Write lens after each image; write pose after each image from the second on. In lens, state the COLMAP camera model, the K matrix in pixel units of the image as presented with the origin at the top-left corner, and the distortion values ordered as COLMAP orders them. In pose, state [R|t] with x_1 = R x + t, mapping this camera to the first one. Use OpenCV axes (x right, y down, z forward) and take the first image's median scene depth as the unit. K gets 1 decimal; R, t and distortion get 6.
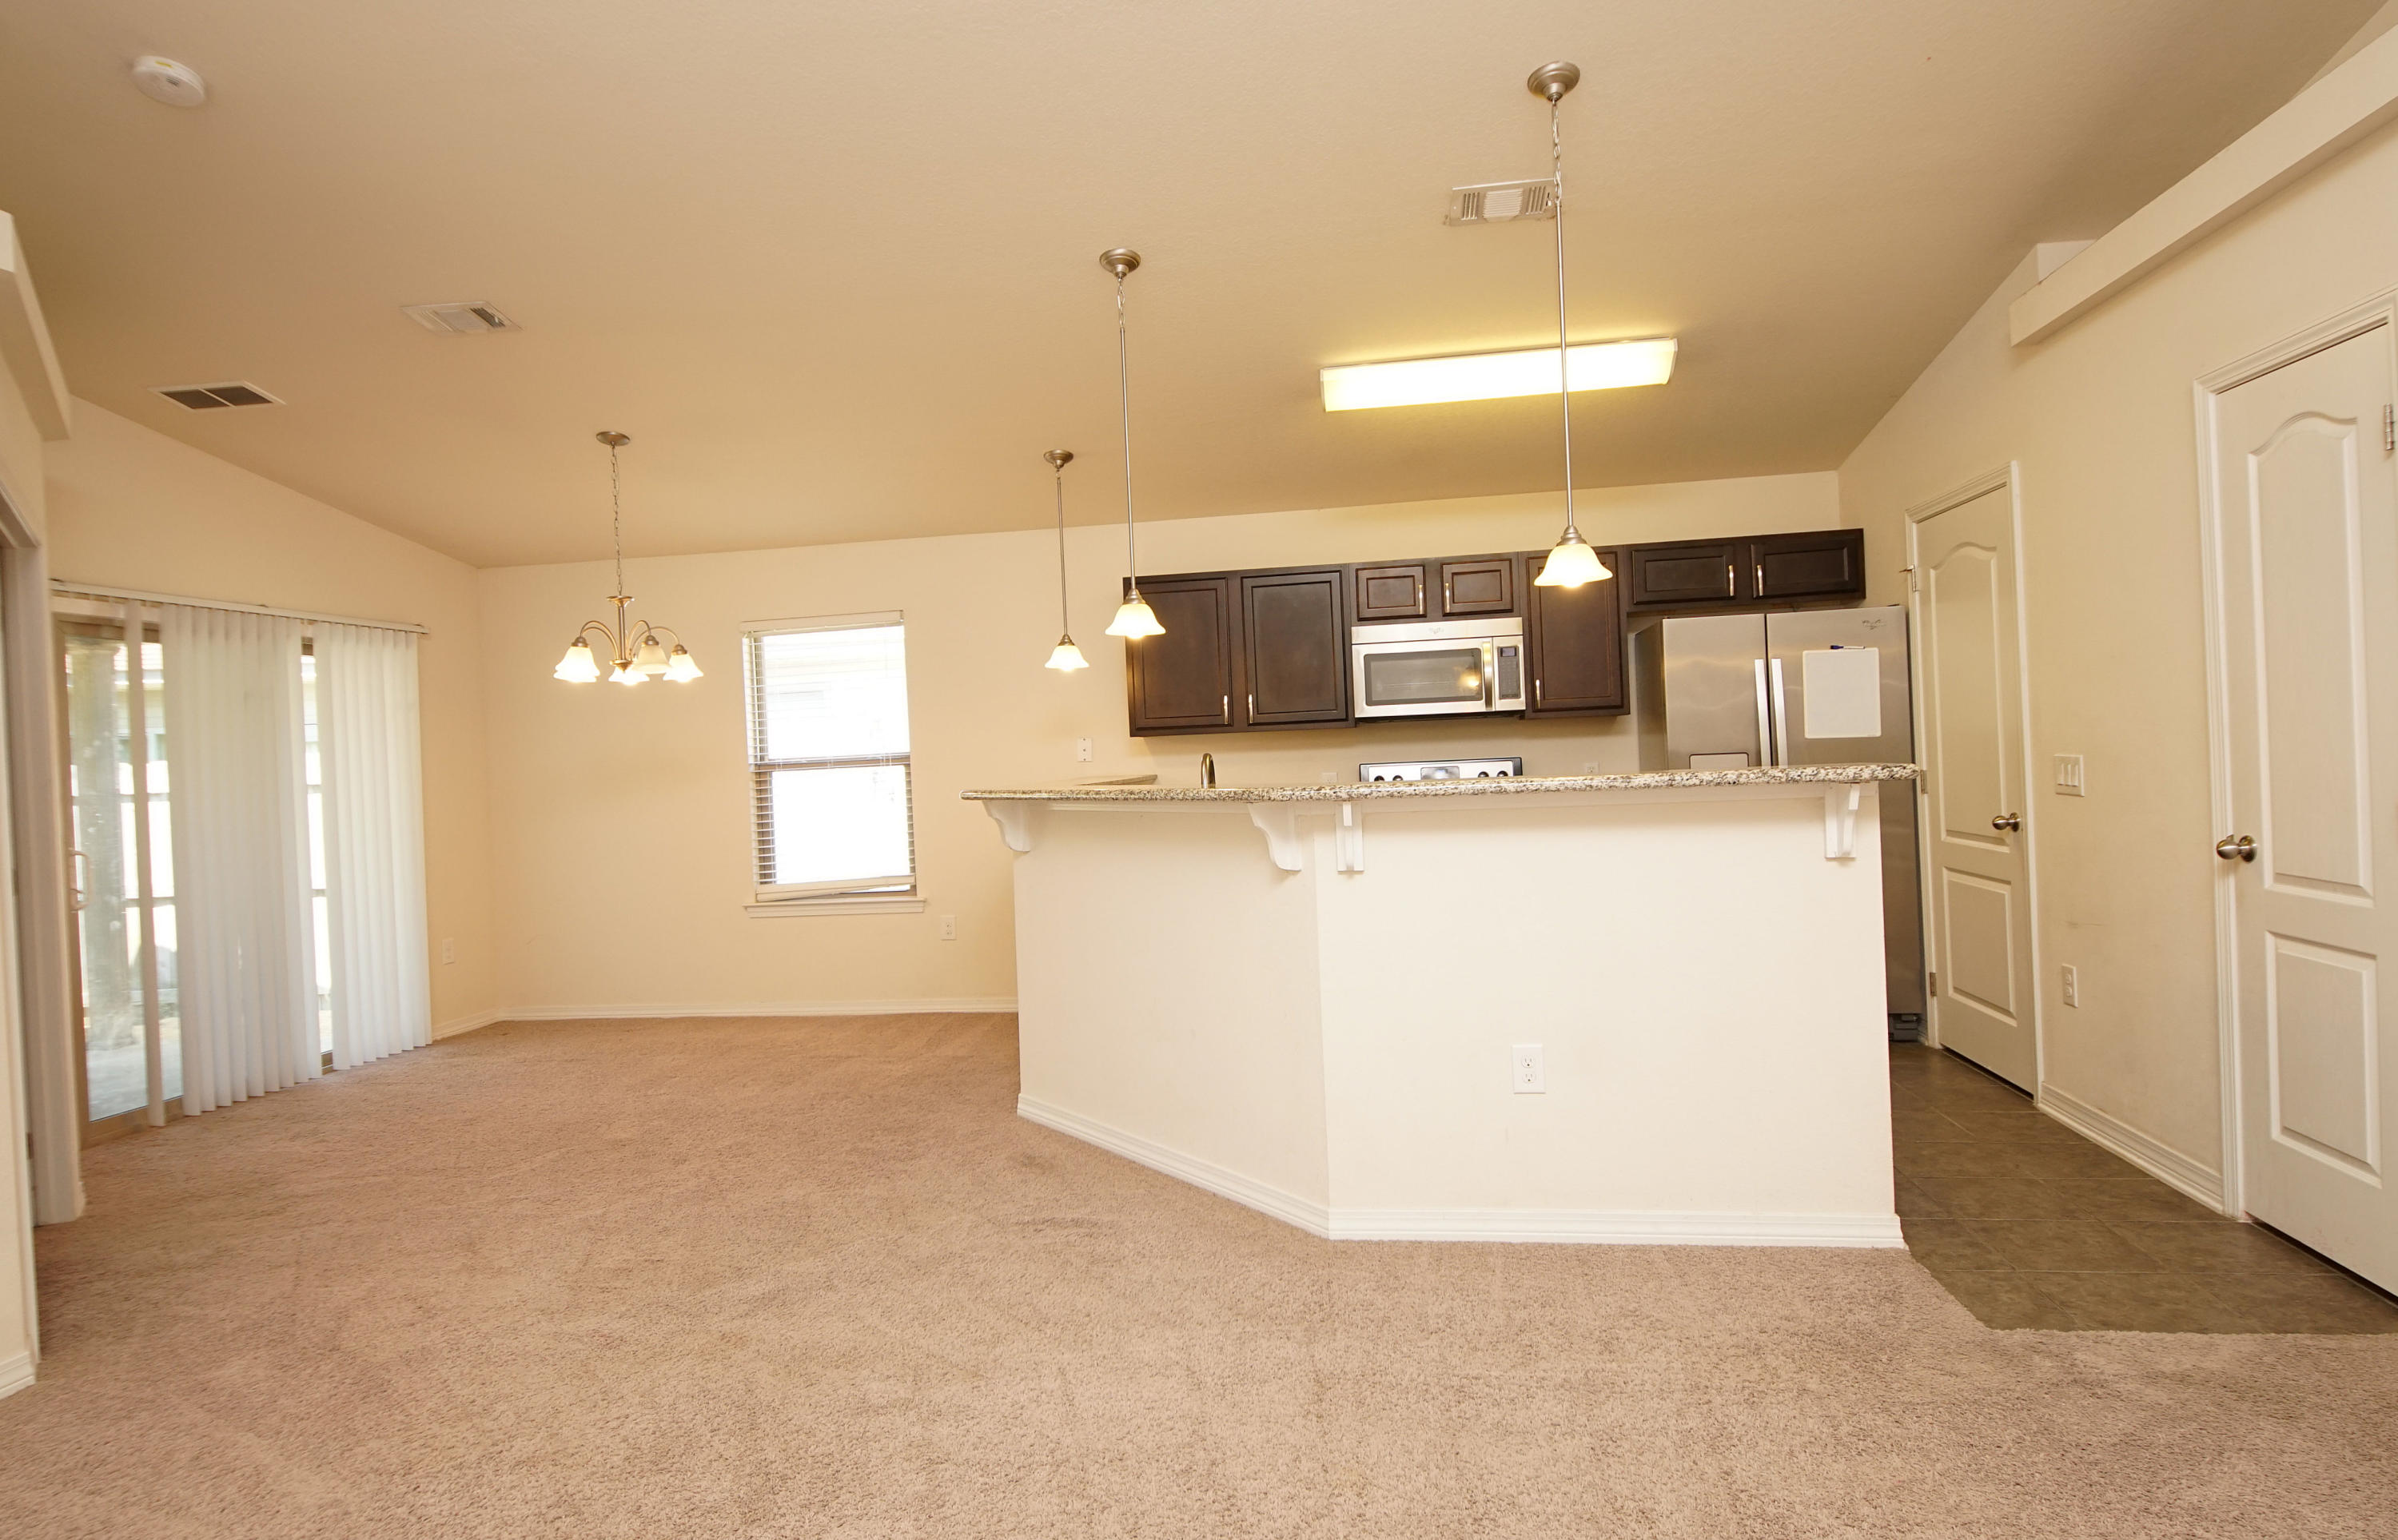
lens RADIAL K [[1338.6, 0, 1184.8], [0, 1338.6, 762.7], [0, 0, 1]] dist [0.031936, -0.030411]
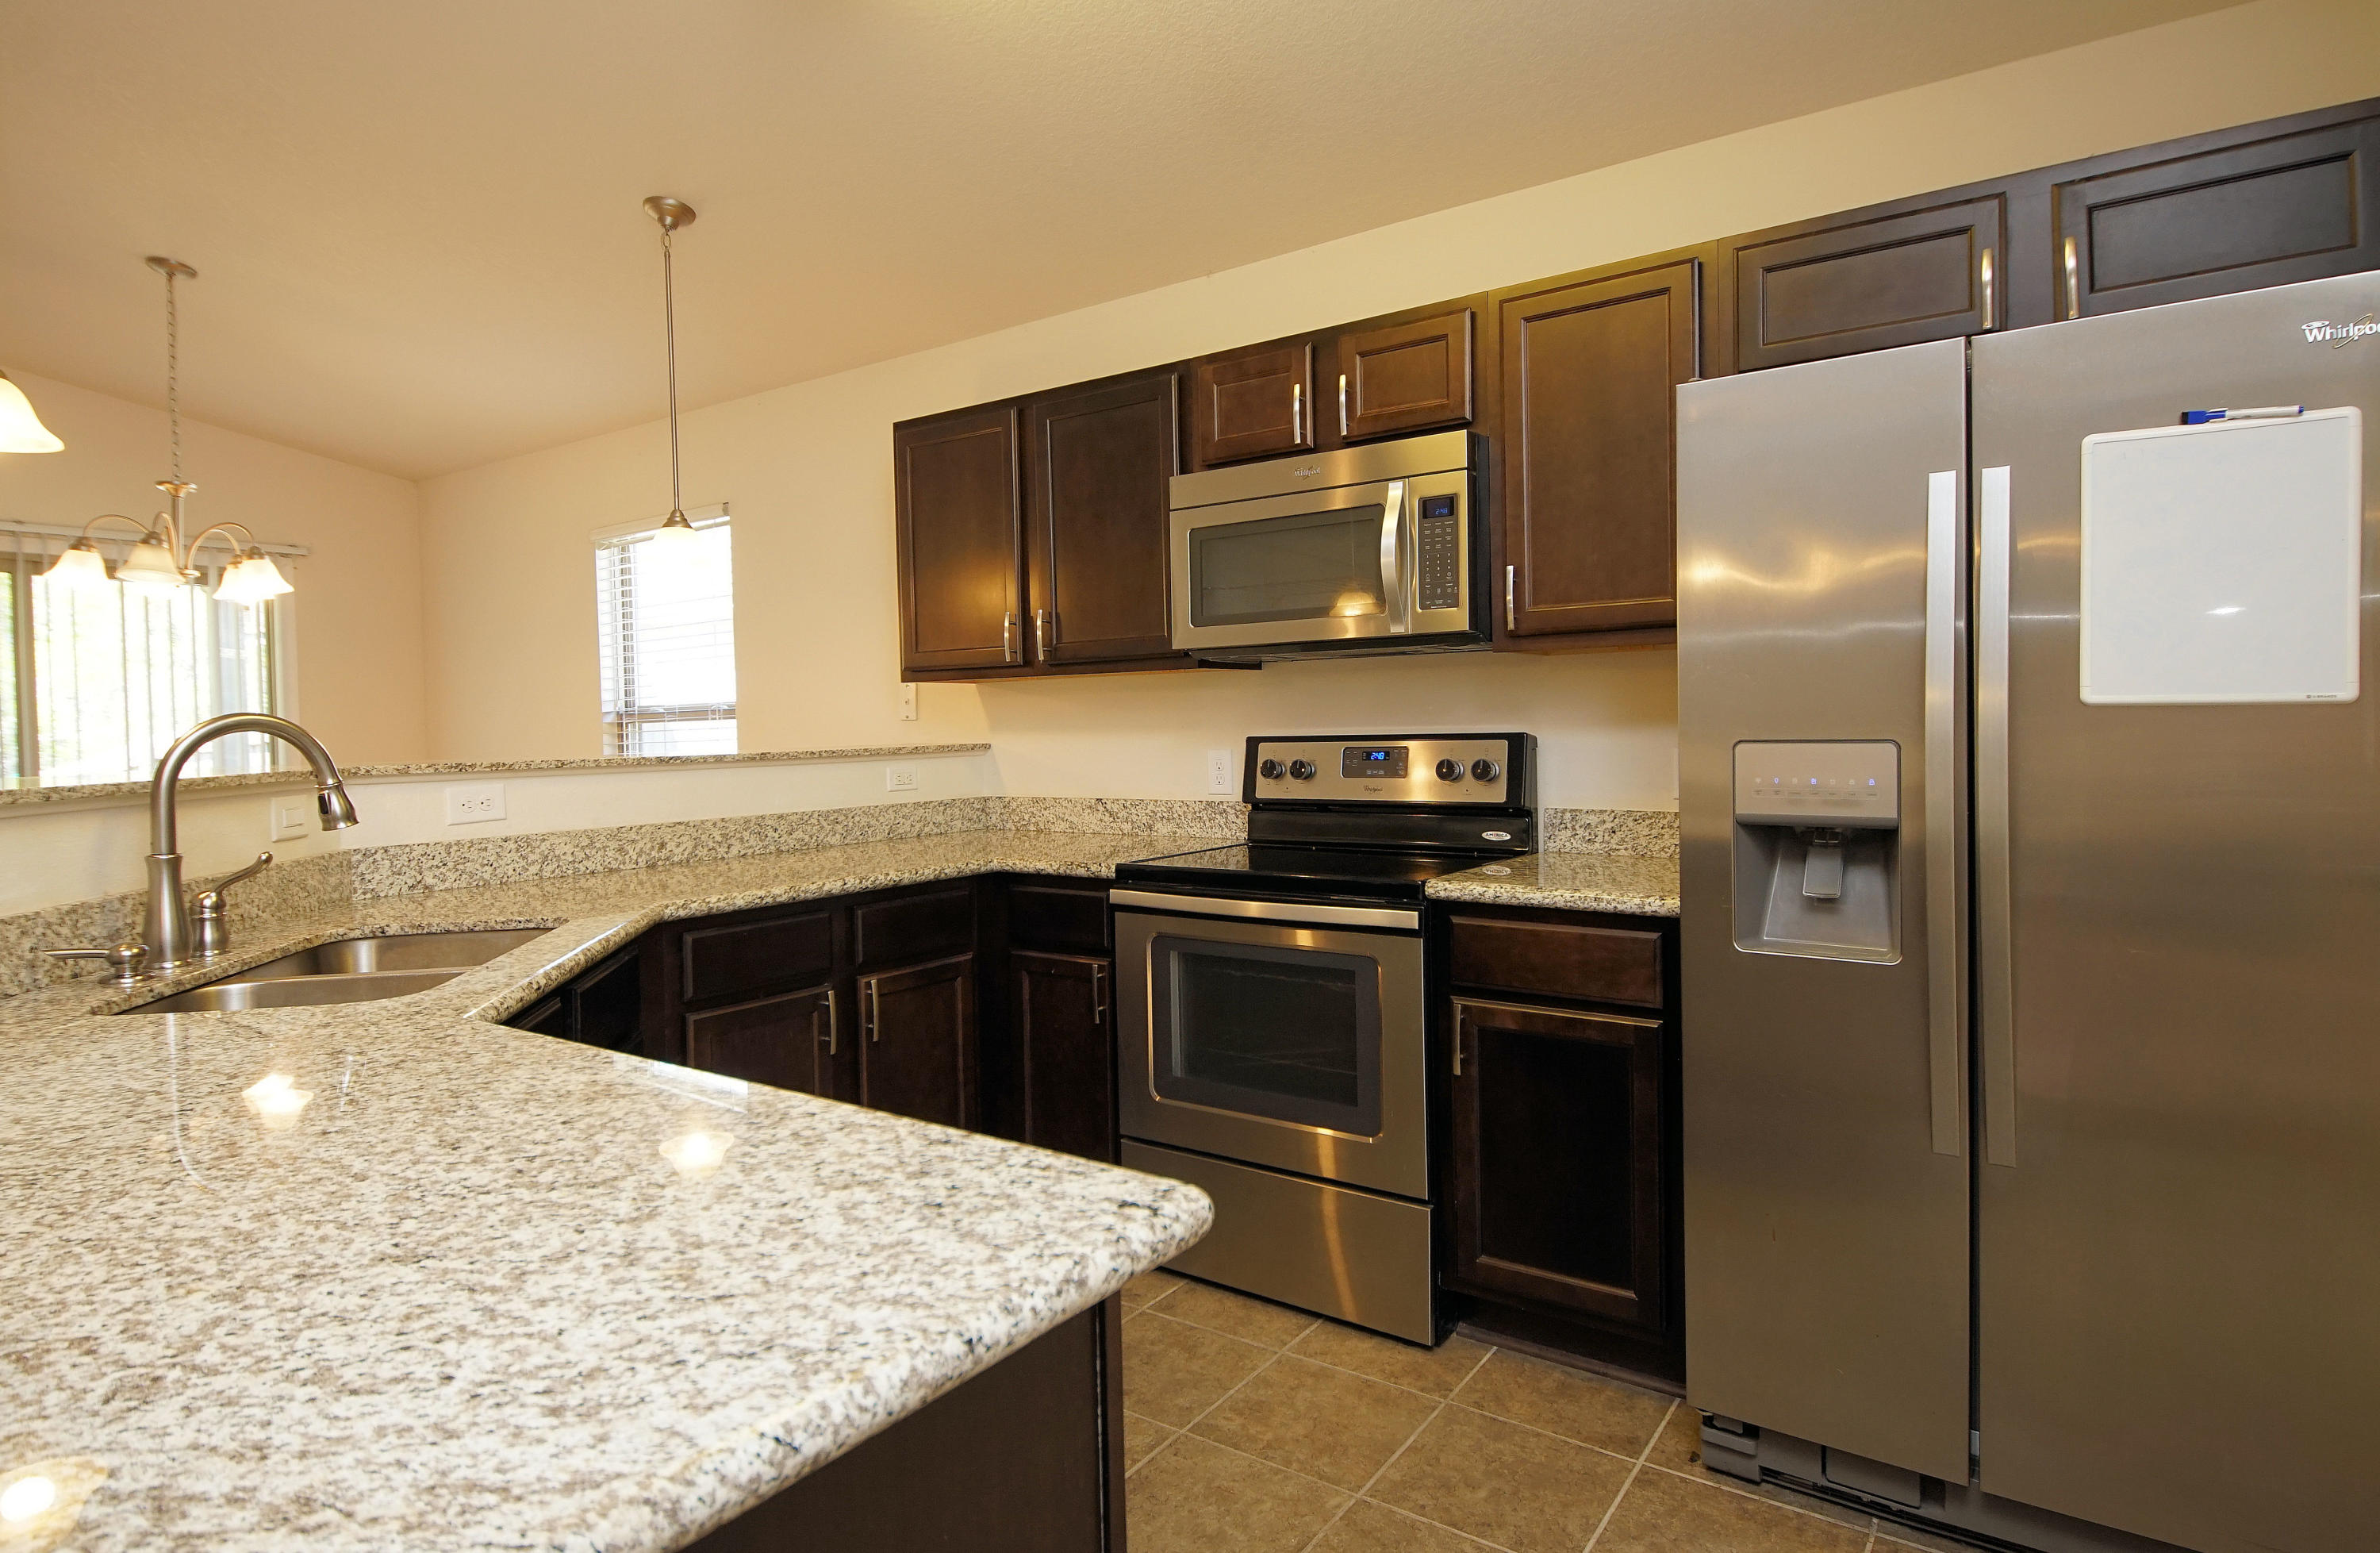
lens RADIAL K [[1293.0, 0, 1178.4], [0, 1293.0, 764.6], [0, 0, 1]] dist [0.003296, 0.000538]
pose [[0.897442, 0.038030, -0.439491, 0.391179], [-0.020878, 0.998822, 0.043797, -0.011323], [0.440639, -0.030130, 0.897179, 0.596809]]
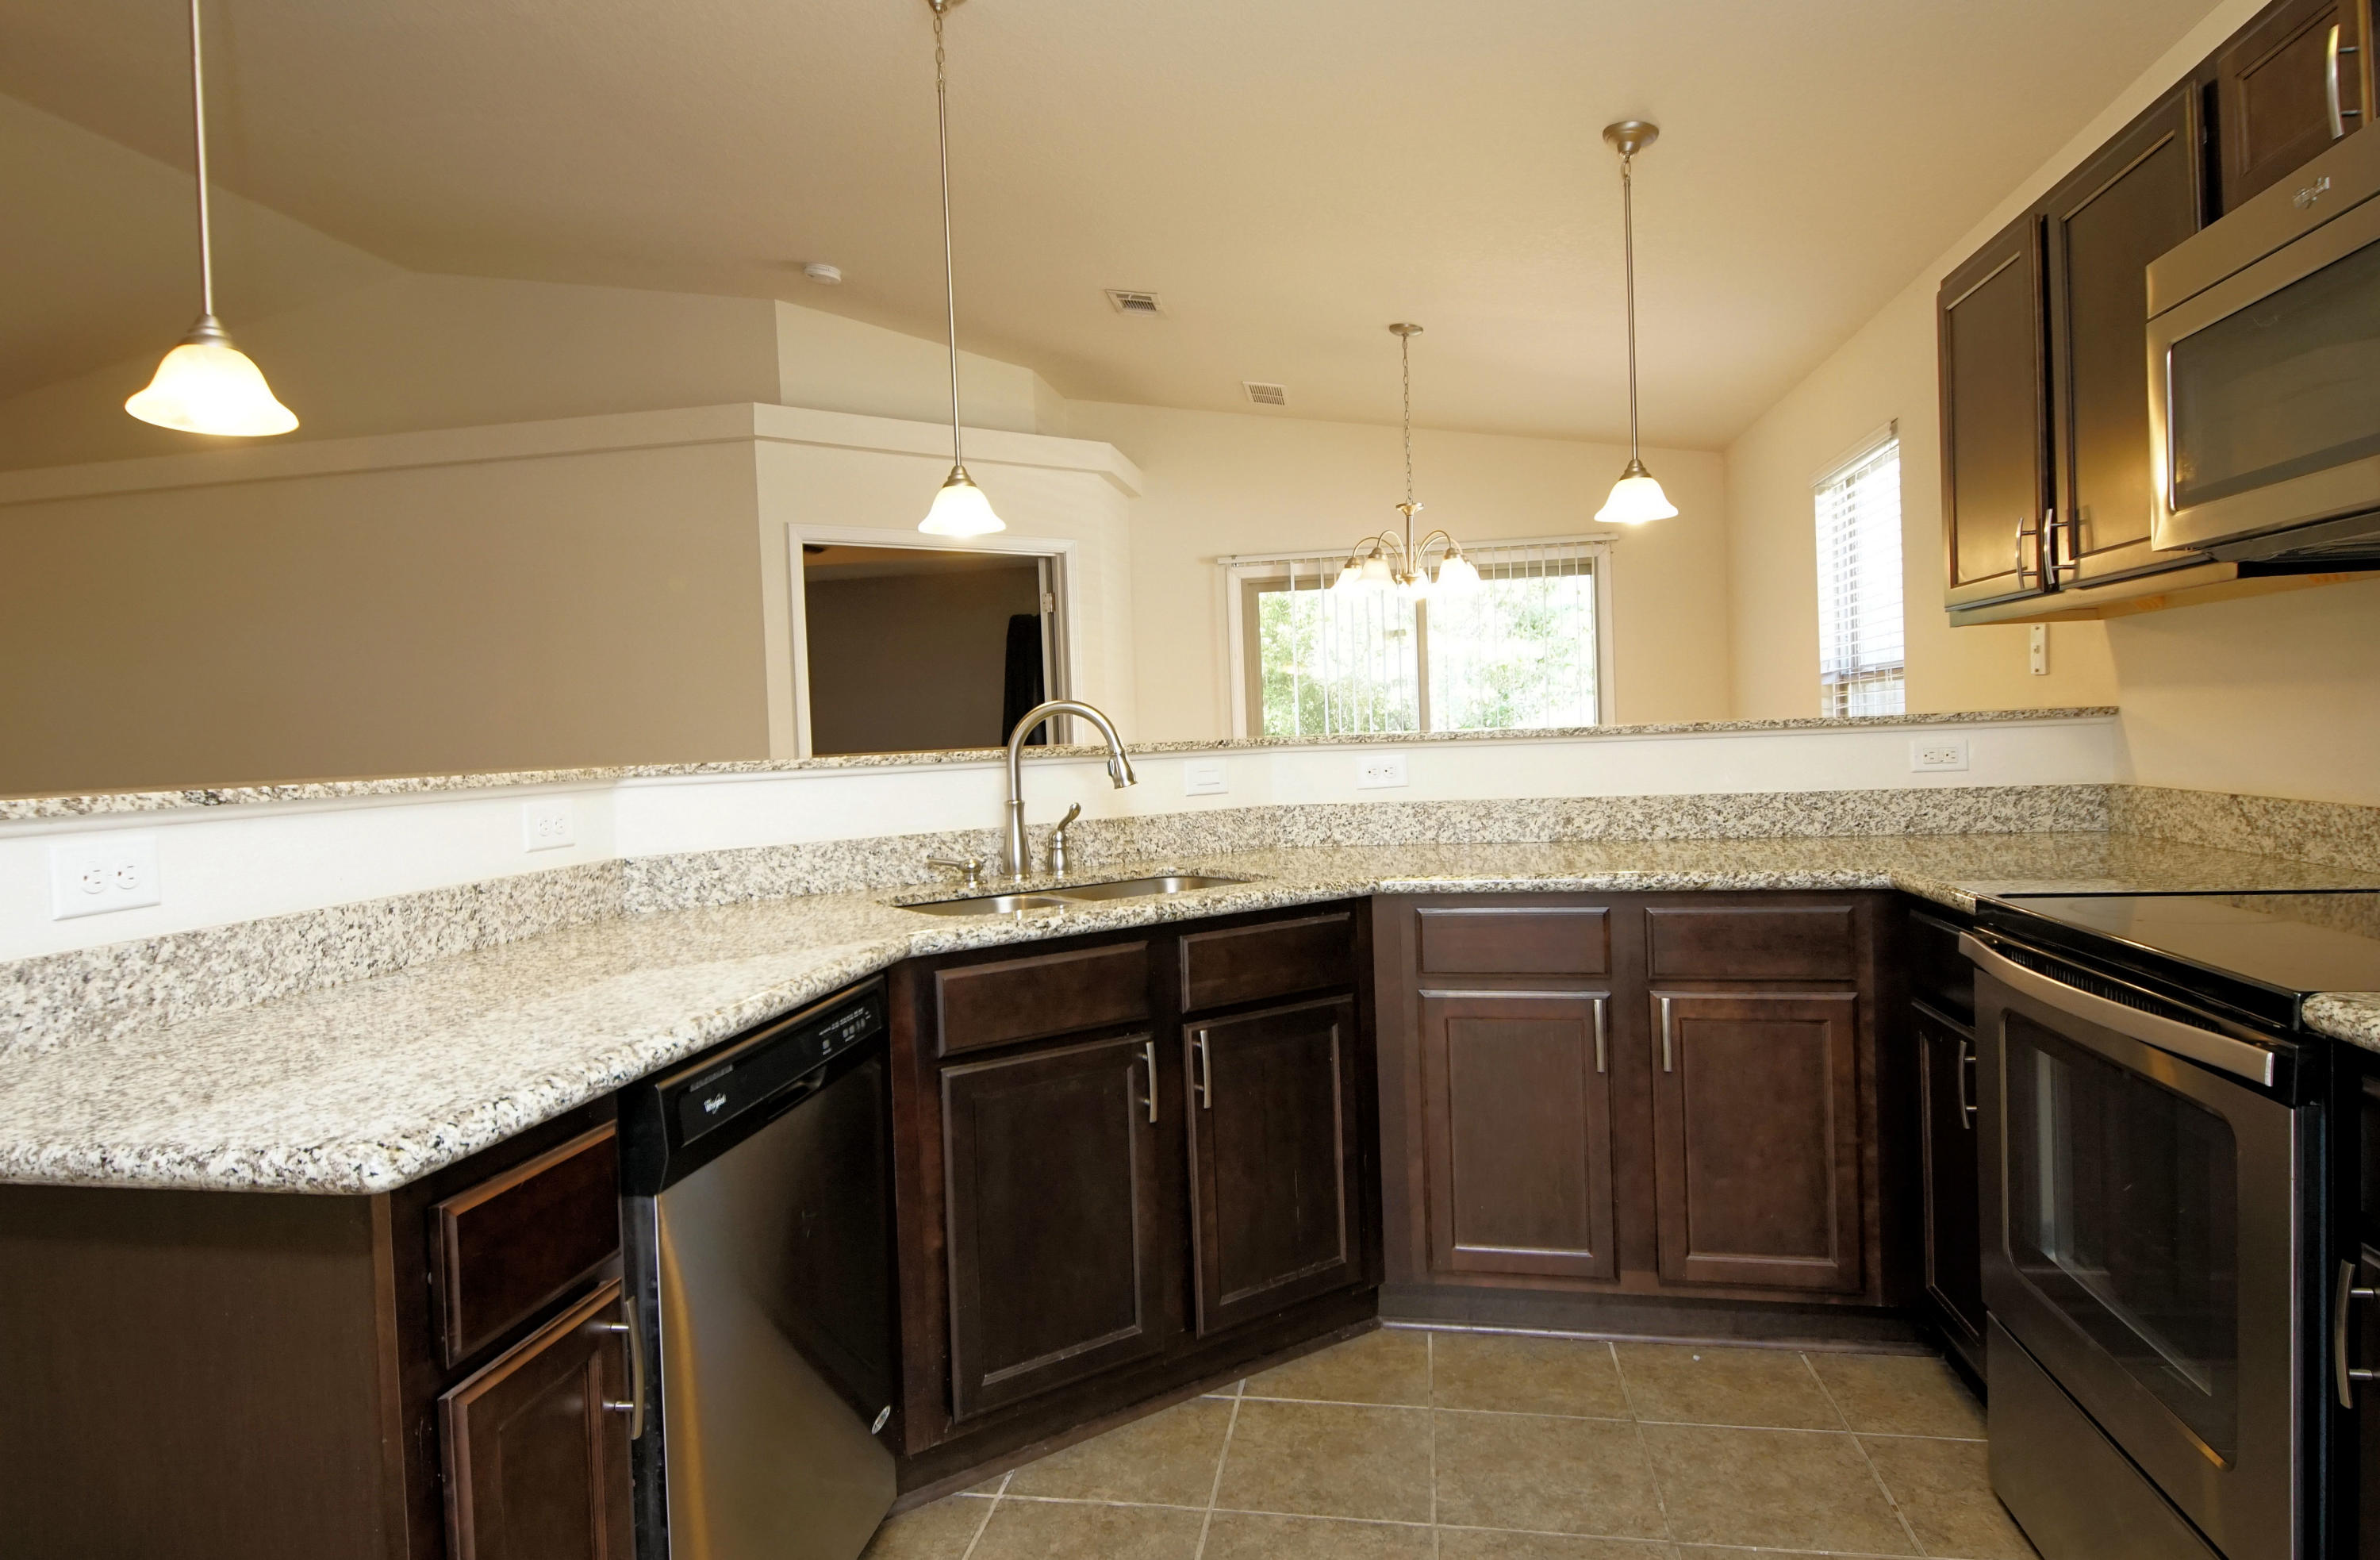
lens RADIAL K [[1332.8, 0, 1176.8], [0, 1332.8, 760.5], [0, 0, 1]] dist [0.034031, -0.032630]
pose [[-0.020224, 0.066695, -0.997568, 0.500881], [0.030341, 0.997354, 0.066066, -0.013663], [0.999335, -0.028931, -0.022194, 0.852583]]
